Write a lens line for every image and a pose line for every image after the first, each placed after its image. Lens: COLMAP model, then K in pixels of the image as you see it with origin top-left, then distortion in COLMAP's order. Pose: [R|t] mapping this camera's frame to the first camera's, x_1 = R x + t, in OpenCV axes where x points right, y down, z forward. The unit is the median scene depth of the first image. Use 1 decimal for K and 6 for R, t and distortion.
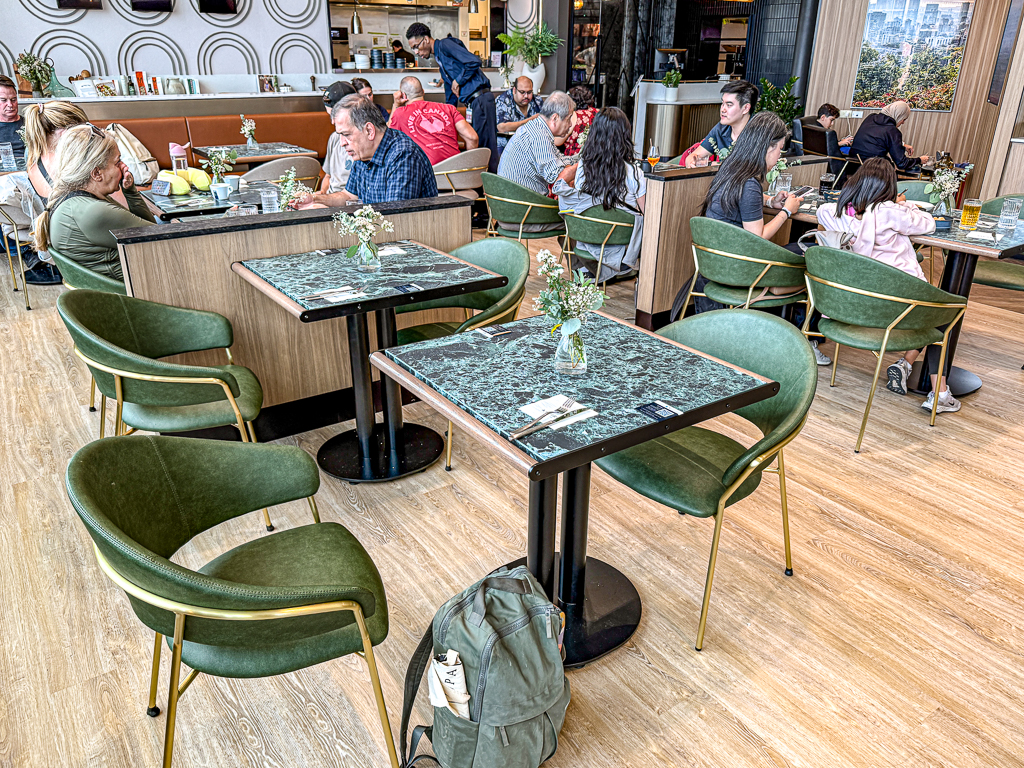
lens RADIAL K [[742.5, 0, 519.4], [0, 742.5, 374.5], [0, 0, 1]] dist [0.035925, -0.043654]
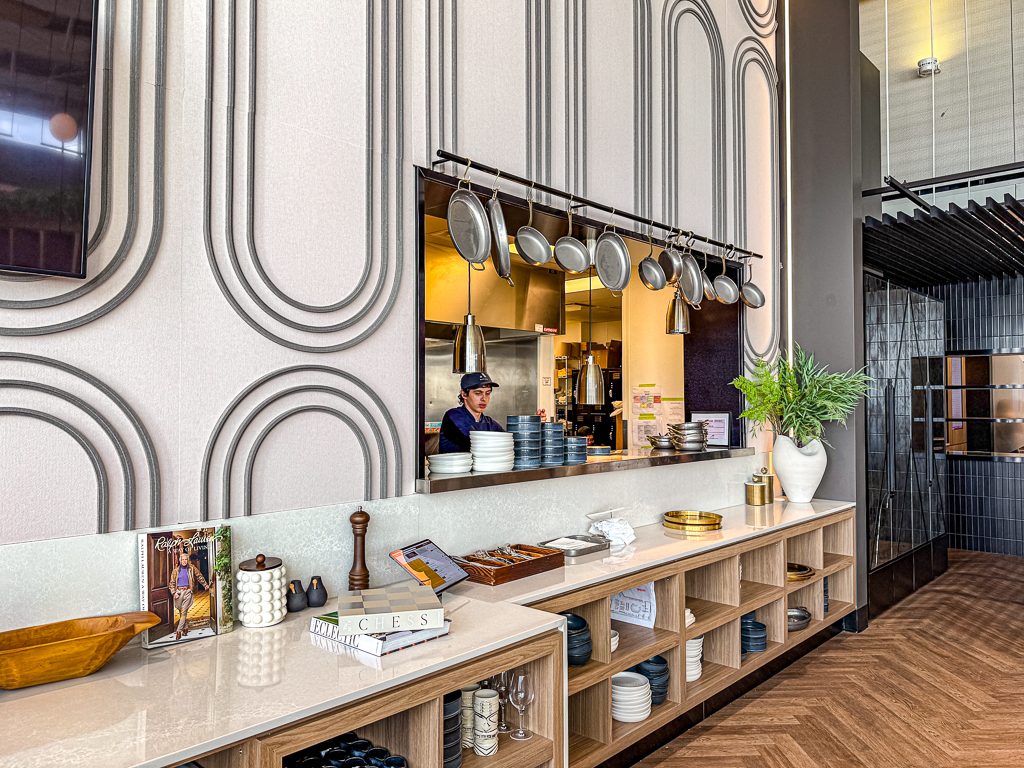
lens RADIAL K [[742.5, 0, 516.0], [0, 742.5, 388.5], [0, 0, 1]] dist [0.035925, -0.043654]
pose [[0.980492, -0.013317, 0.196105, -0.287368], [0.095634, 0.903970, -0.416765, -0.338628], [-0.171723, 0.427389, 0.887609, 0.771274]]
